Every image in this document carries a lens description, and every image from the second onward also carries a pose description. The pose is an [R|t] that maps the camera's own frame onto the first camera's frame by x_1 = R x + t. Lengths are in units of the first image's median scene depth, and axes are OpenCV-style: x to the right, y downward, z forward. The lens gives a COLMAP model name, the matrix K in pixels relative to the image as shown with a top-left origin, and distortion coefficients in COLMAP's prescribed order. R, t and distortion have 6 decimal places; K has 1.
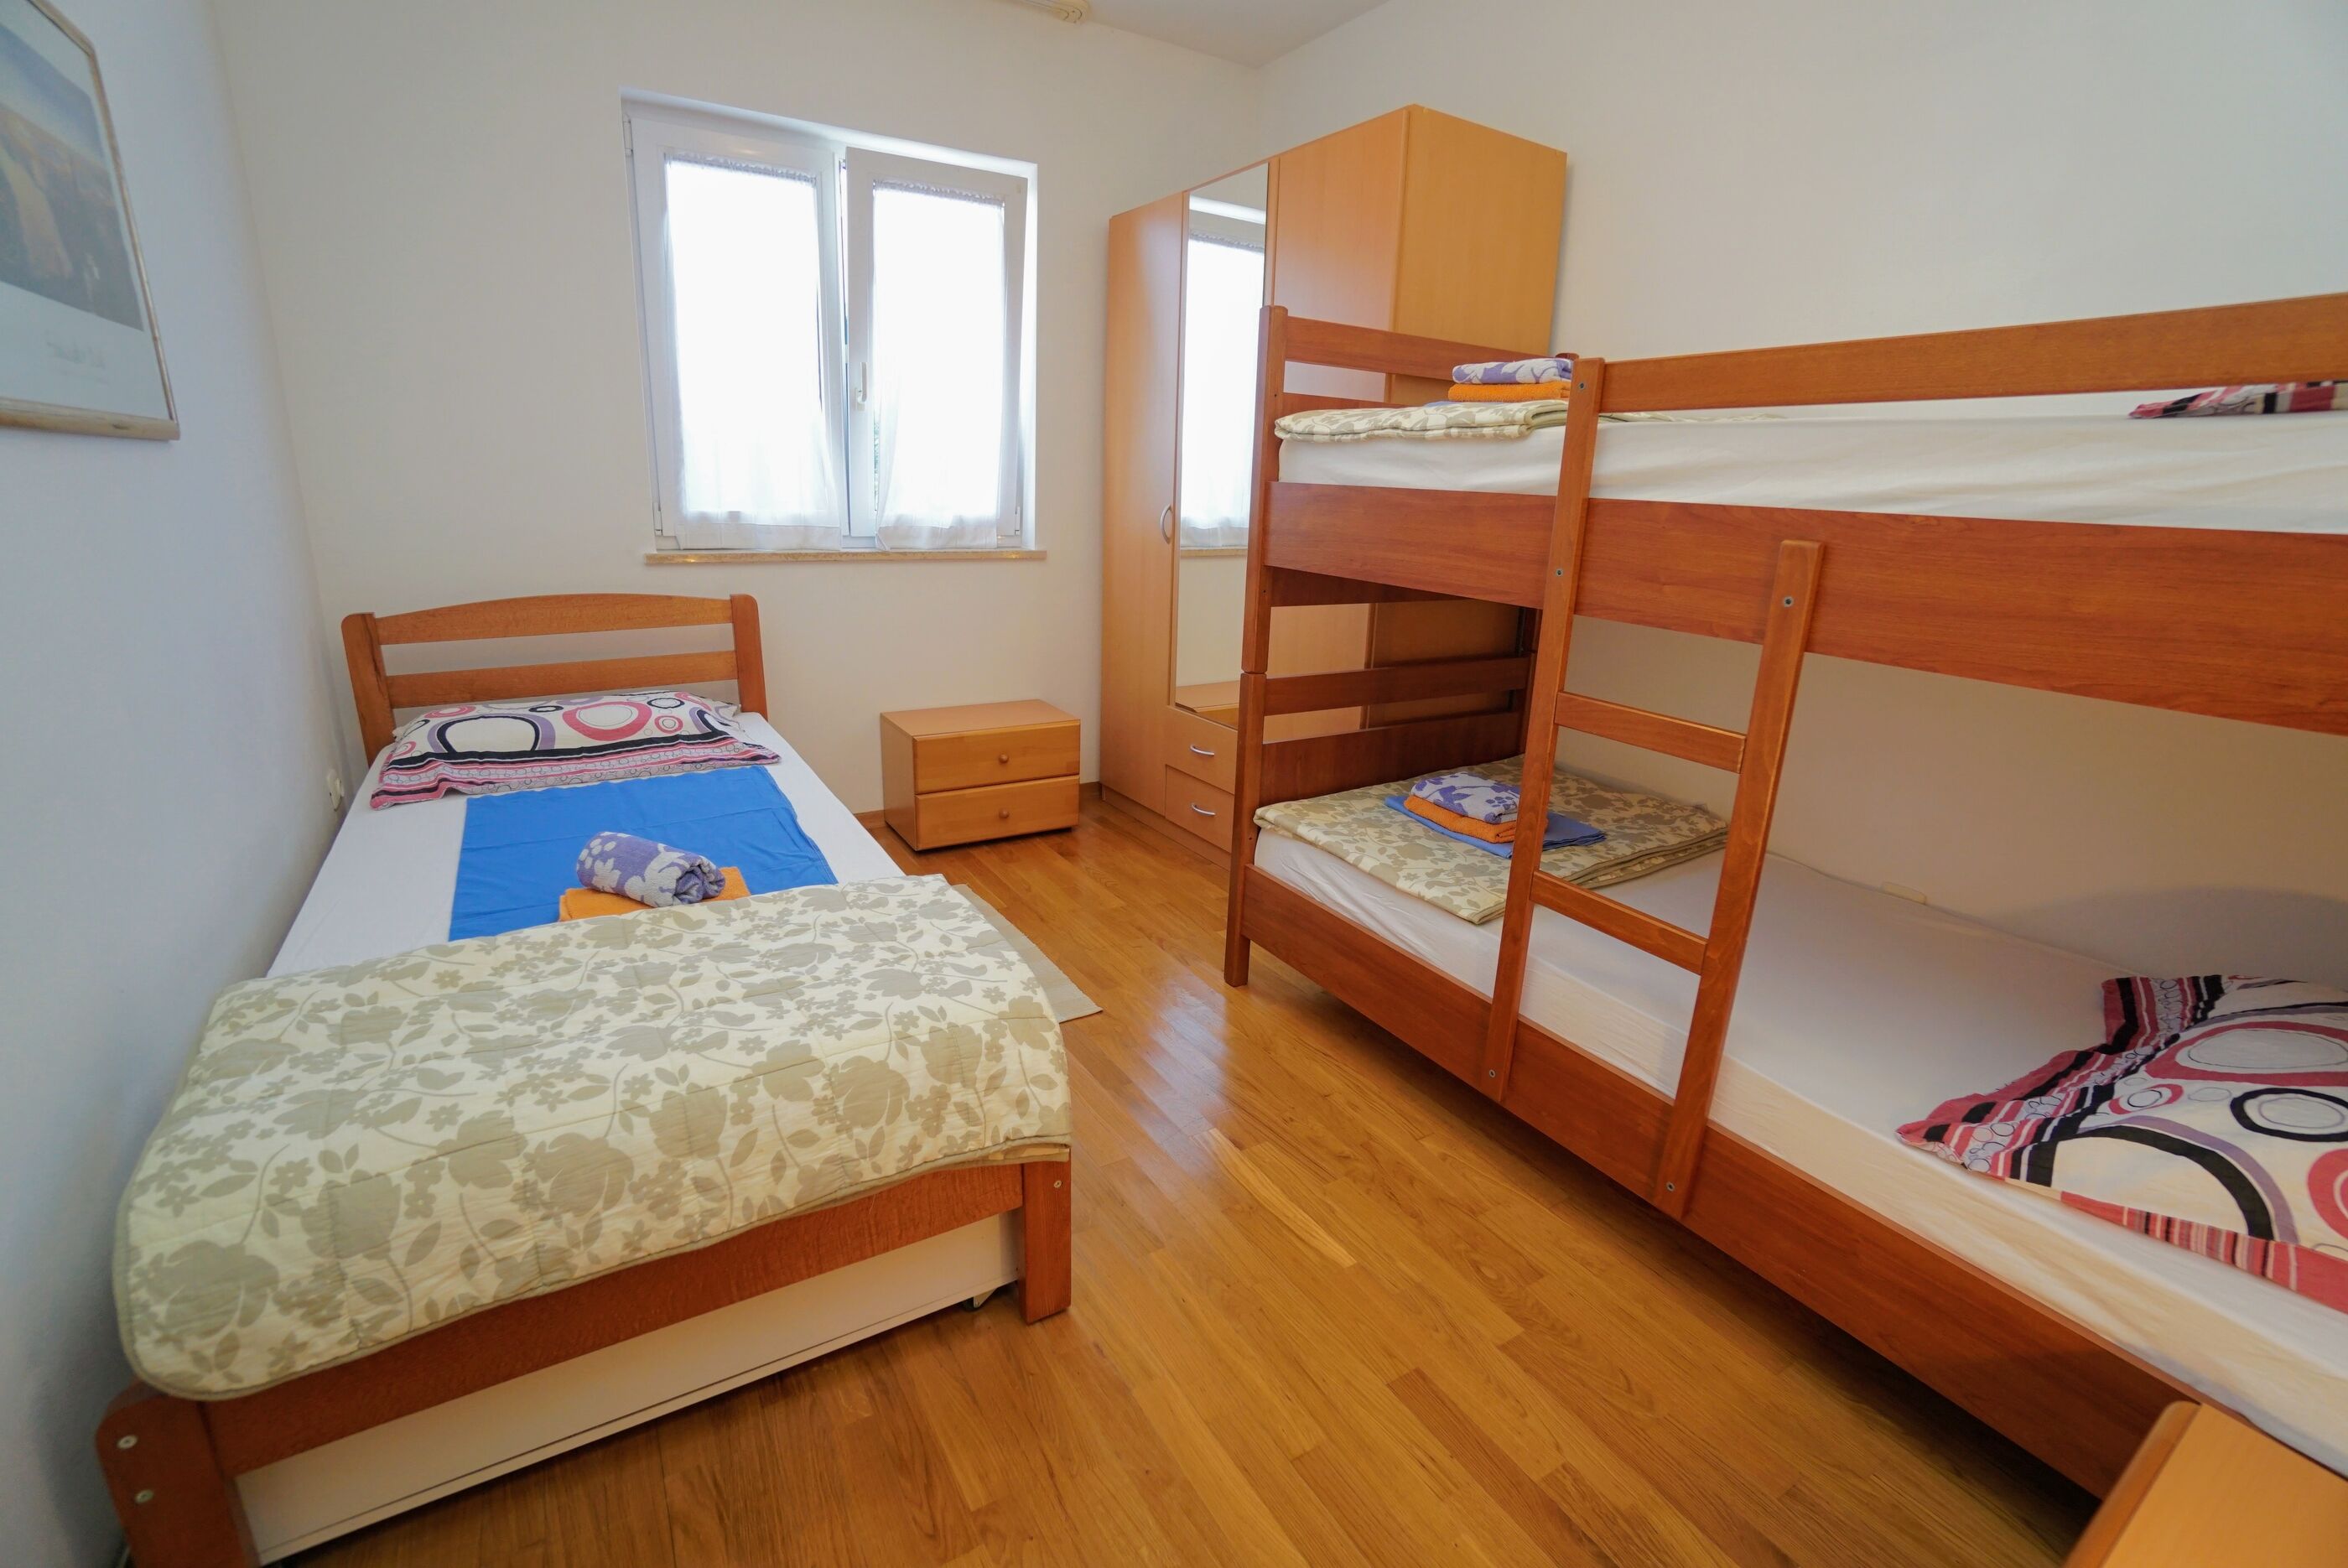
lens RADIAL K [[1035.1, 0, 1176.7], [0, 1035.1, 792.3], [0, 0, 1]] dist [-0.061754, 0.021906]
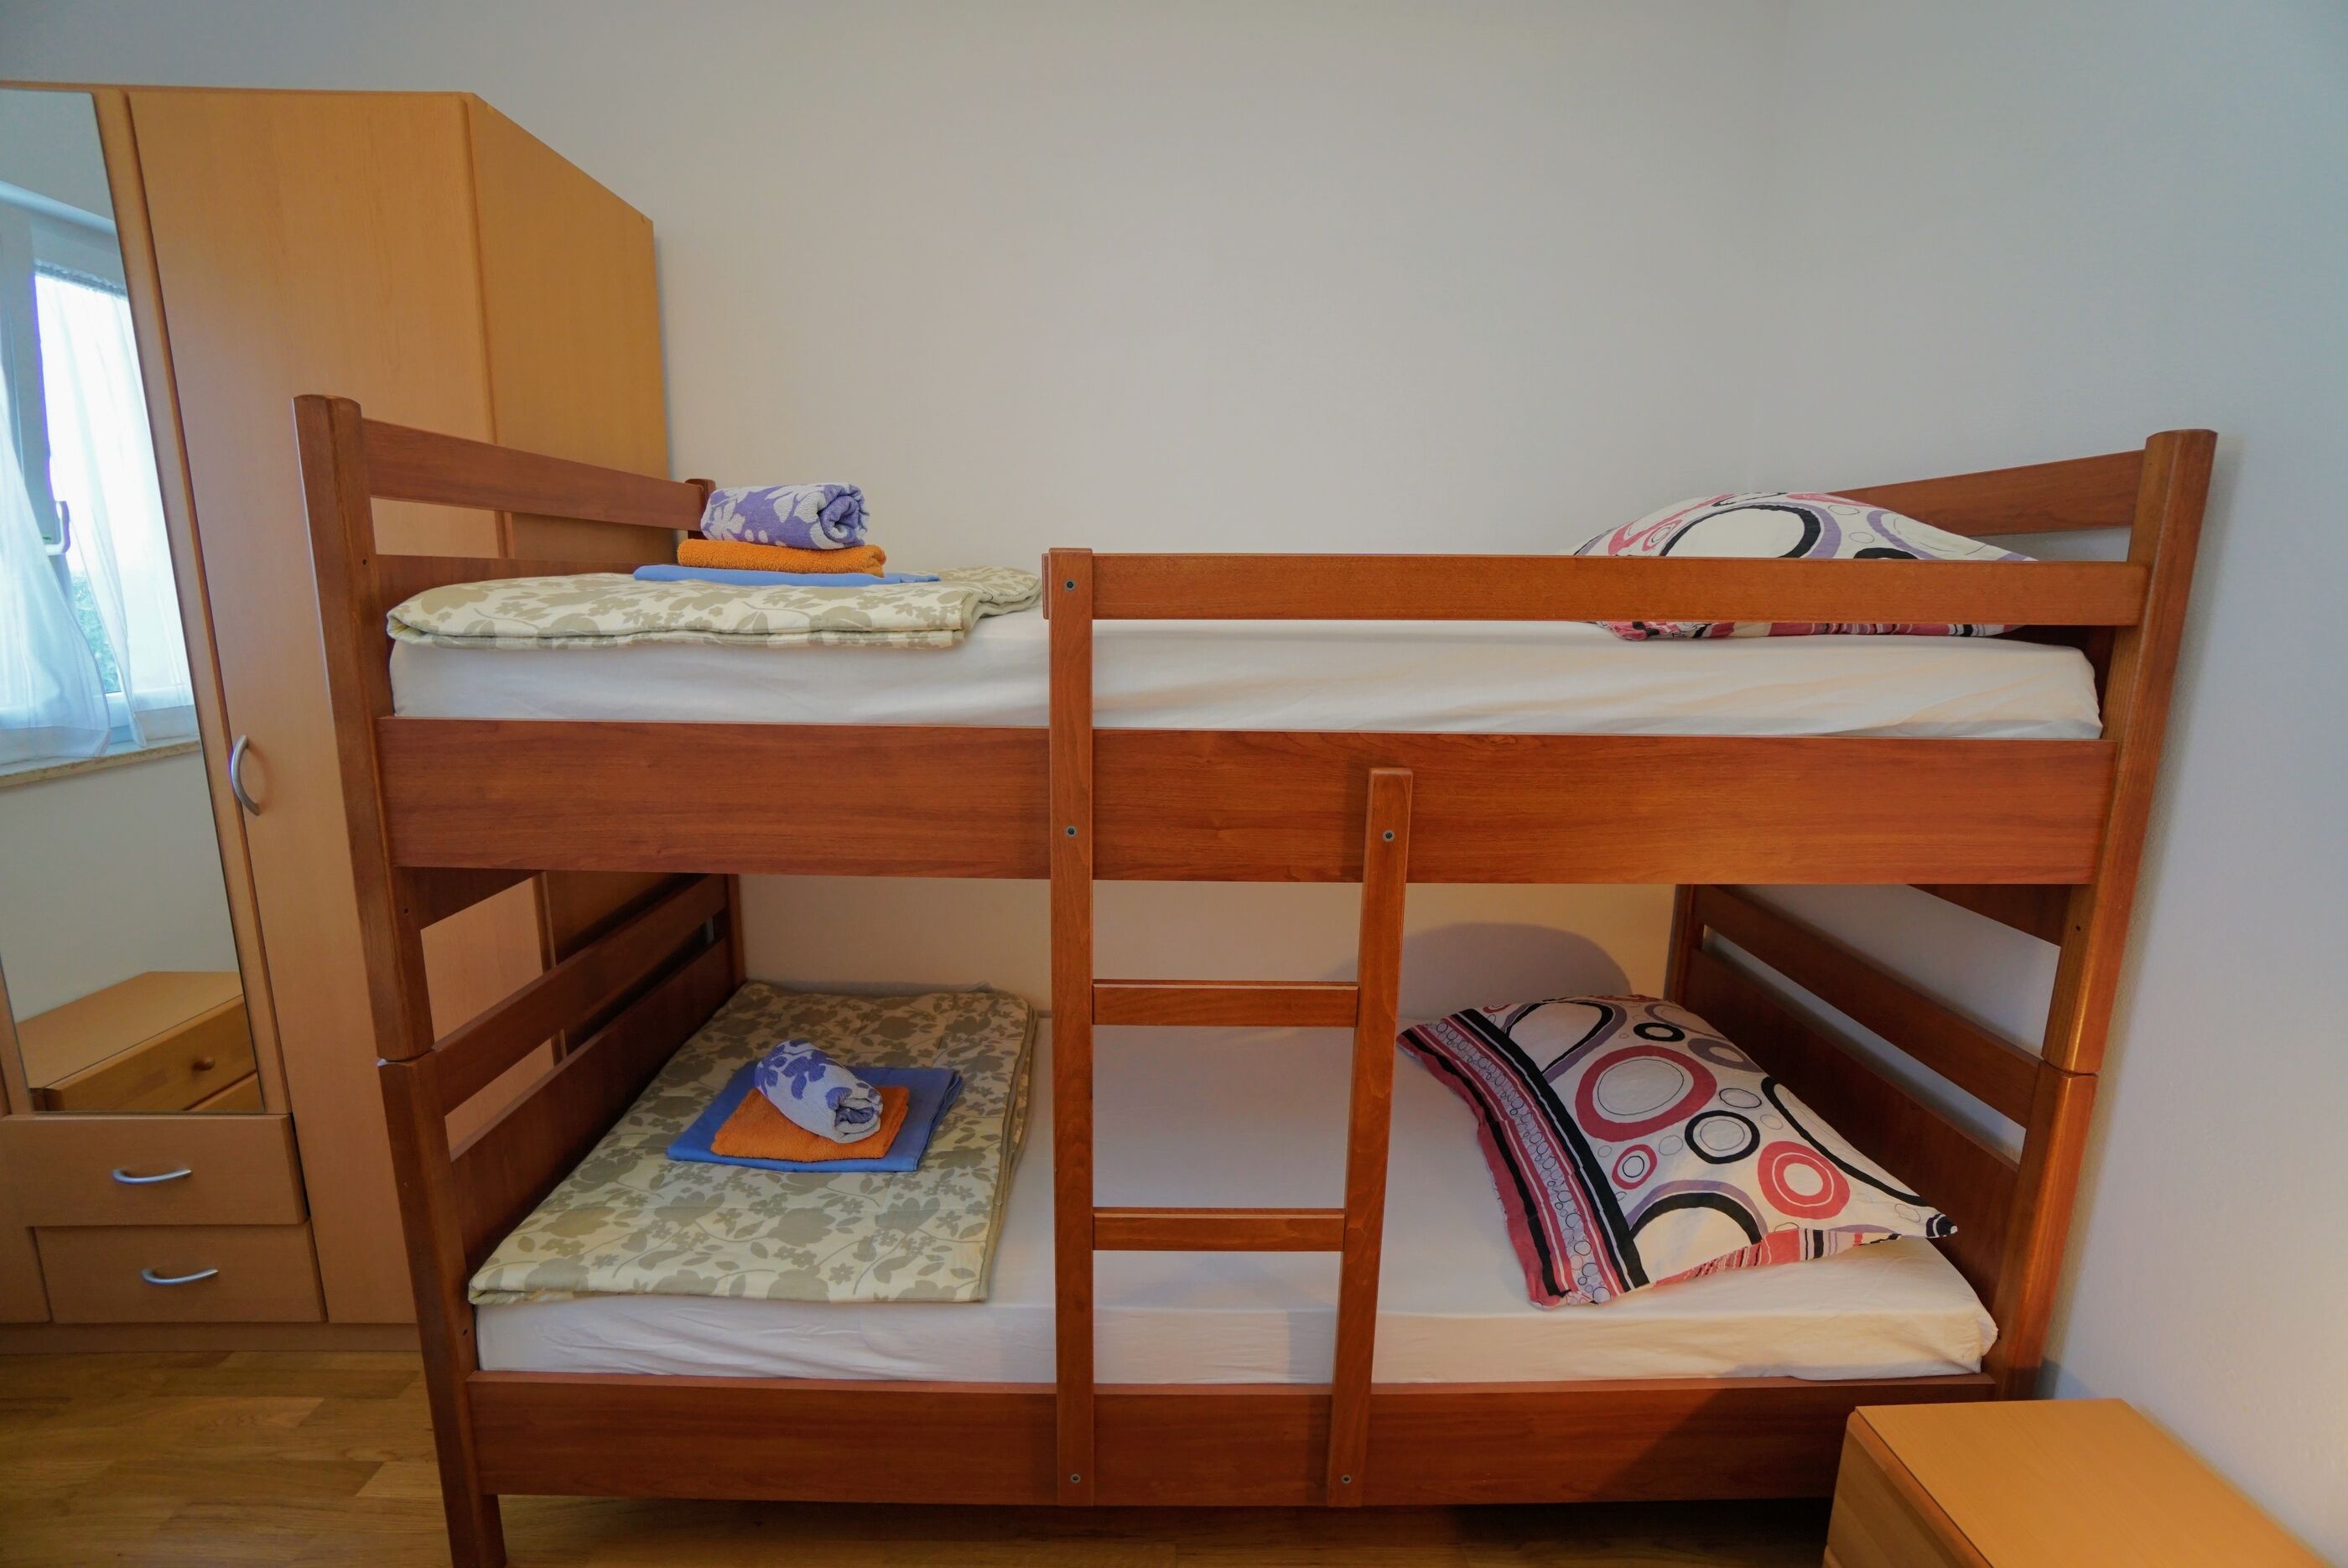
lens RADIAL K [[1035.1, 0, 1164.5], [0, 1035.1, 781.8], [0, 0, 1]] dist [-0.061754, 0.021906]
pose [[0.511055, -0.189602, 0.838376, -0.150415], [0.252110, 0.965535, 0.064679, -0.206881], [-0.821744, 0.178308, 0.541242, 0.400120]]
